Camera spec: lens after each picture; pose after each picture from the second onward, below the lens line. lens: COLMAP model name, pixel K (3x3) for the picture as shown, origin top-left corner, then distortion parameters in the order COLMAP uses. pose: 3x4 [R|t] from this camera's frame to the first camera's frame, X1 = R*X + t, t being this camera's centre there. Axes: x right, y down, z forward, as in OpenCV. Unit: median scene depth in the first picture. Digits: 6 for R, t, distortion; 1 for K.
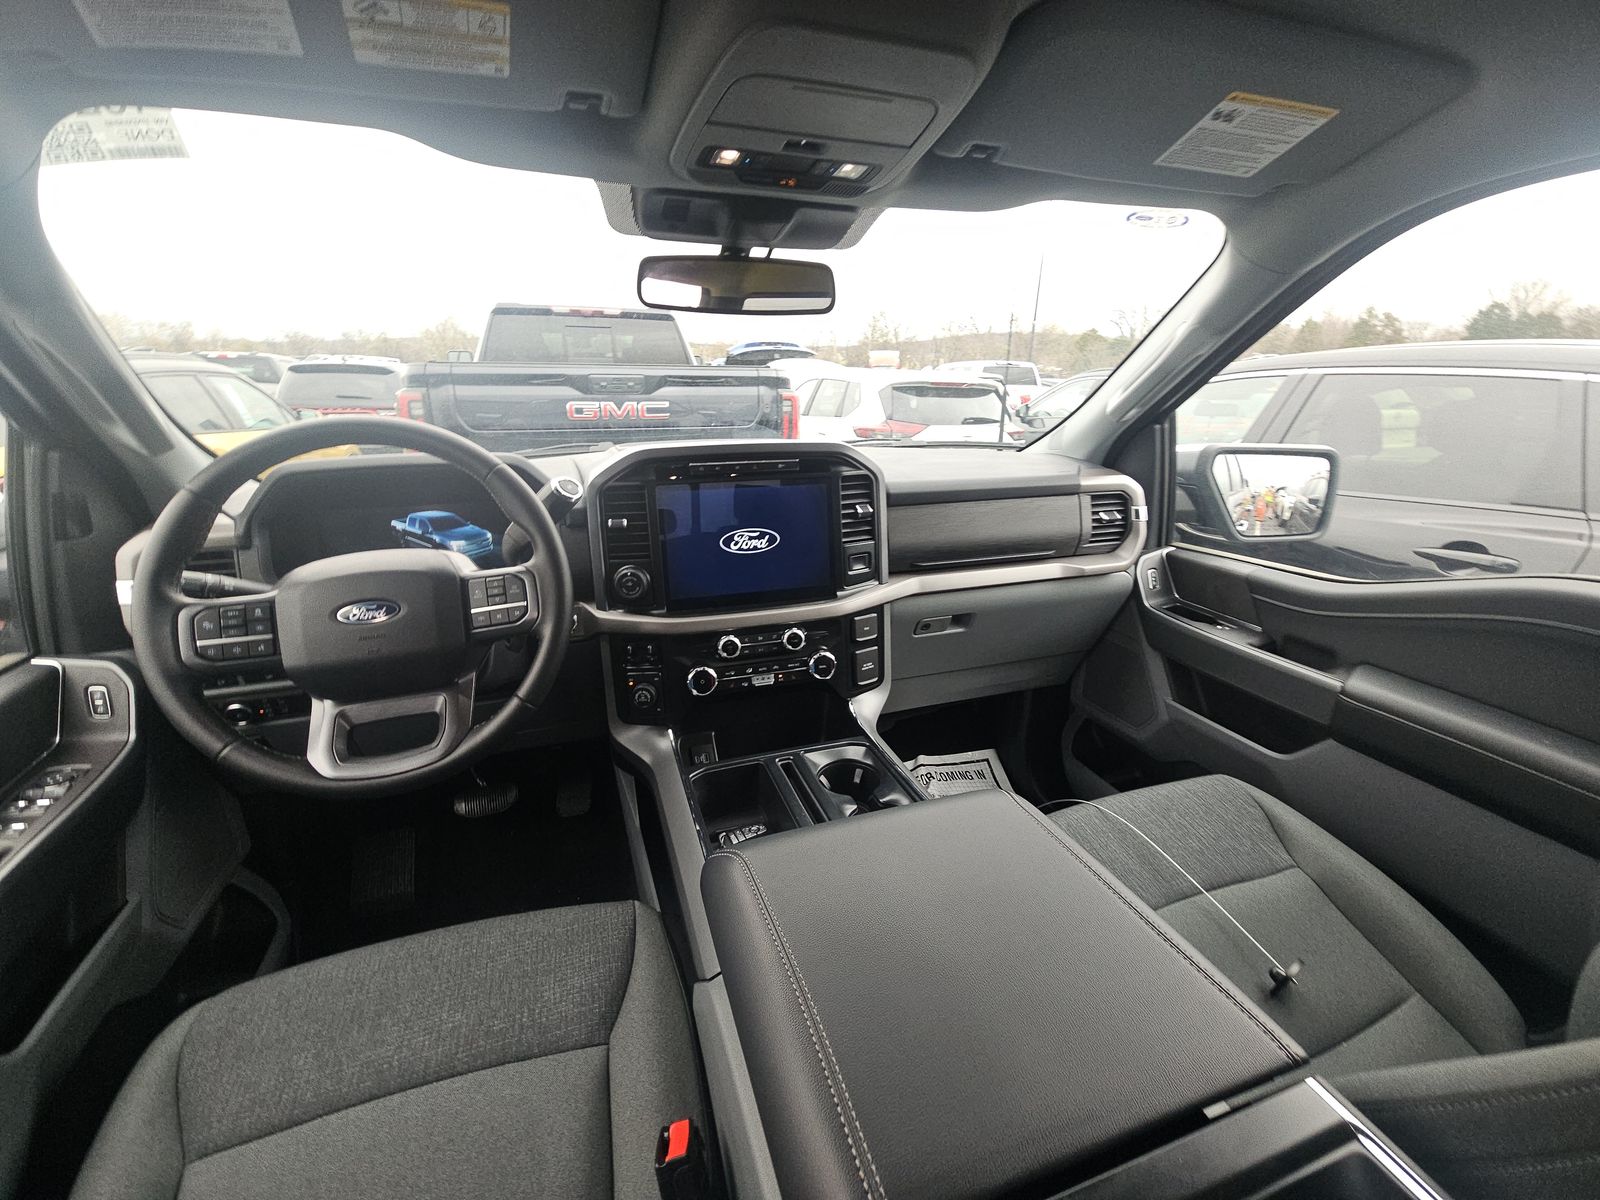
lens RADIAL K [[654.6, 0, 806.7], [0, 654.6, 613.9], [0, 0, 1]] dist [-0.014085, -0.001720]
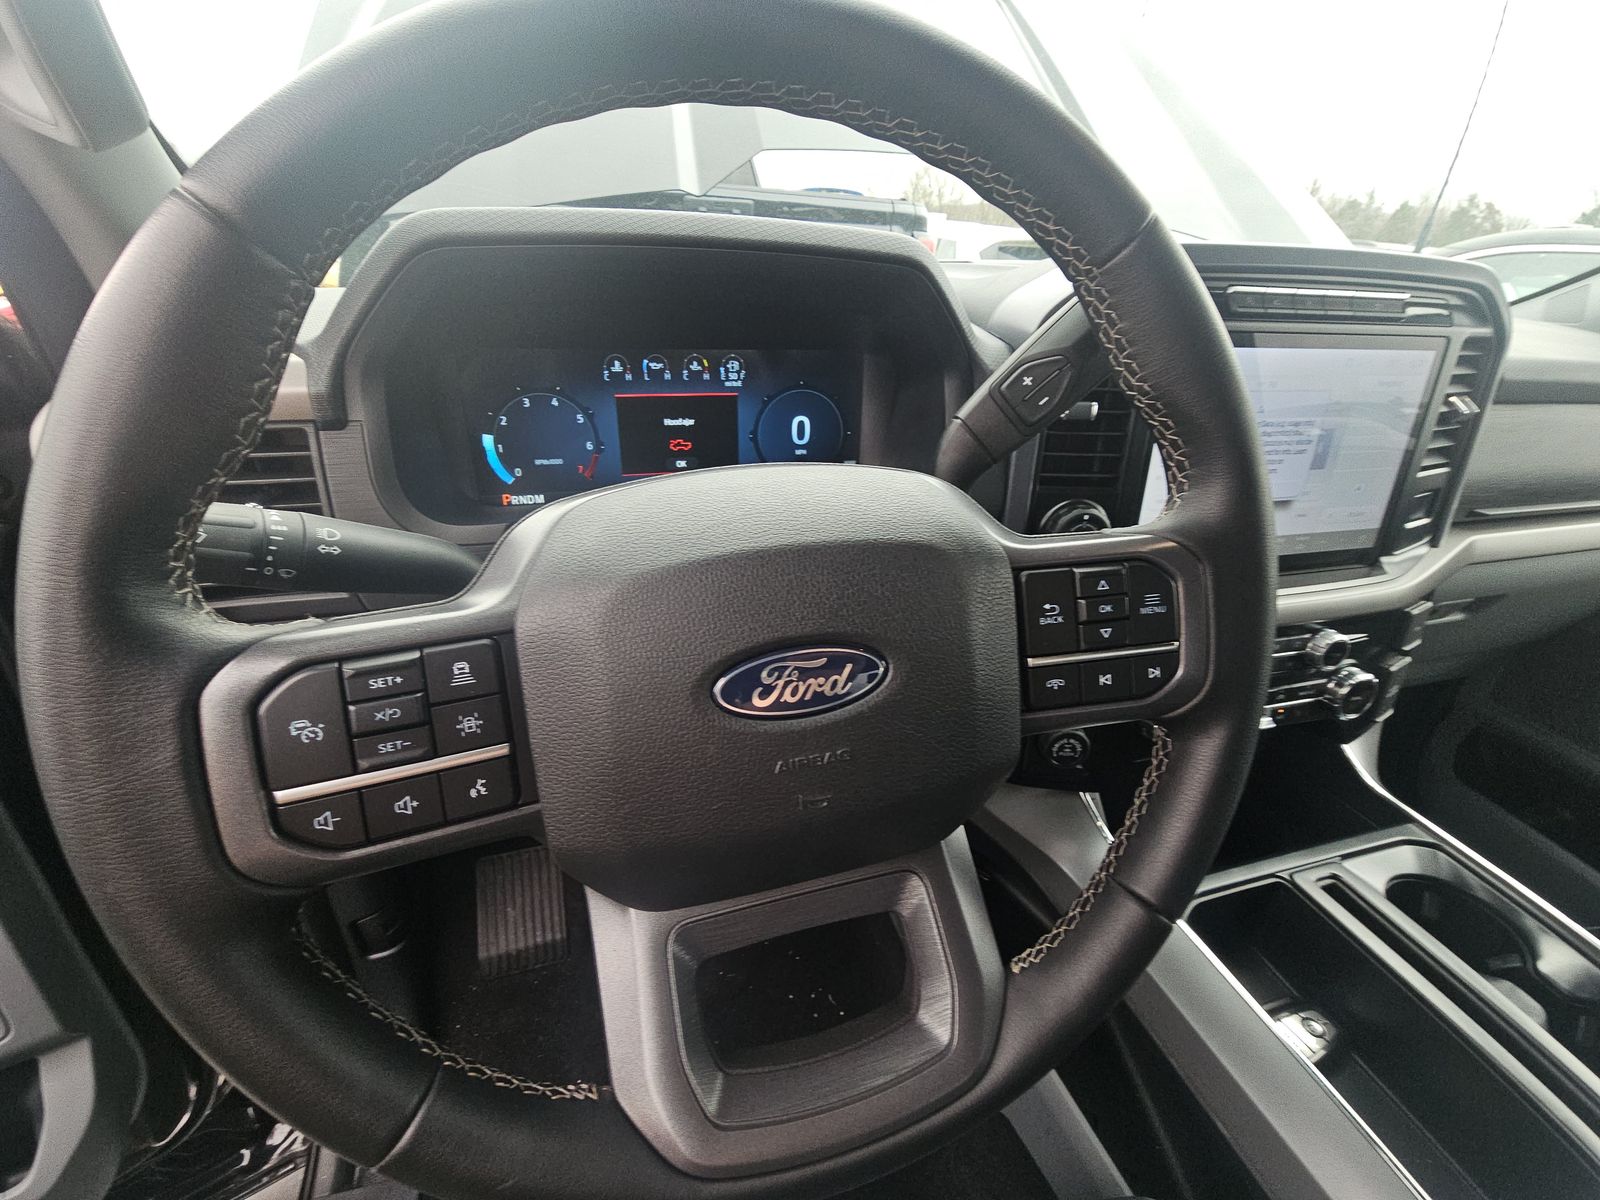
lens RADIAL K [[654.6, 0, 797.7], [0, 654.6, 596.0], [0, 0, 1]] dist [-0.014085, -0.001720]
pose [[0.997985, 0.061253, -0.016548, -0.671288], [-0.058103, 0.987054, 0.149495, -0.088701], [0.025491, -0.148232, 0.988624, 0.691802]]
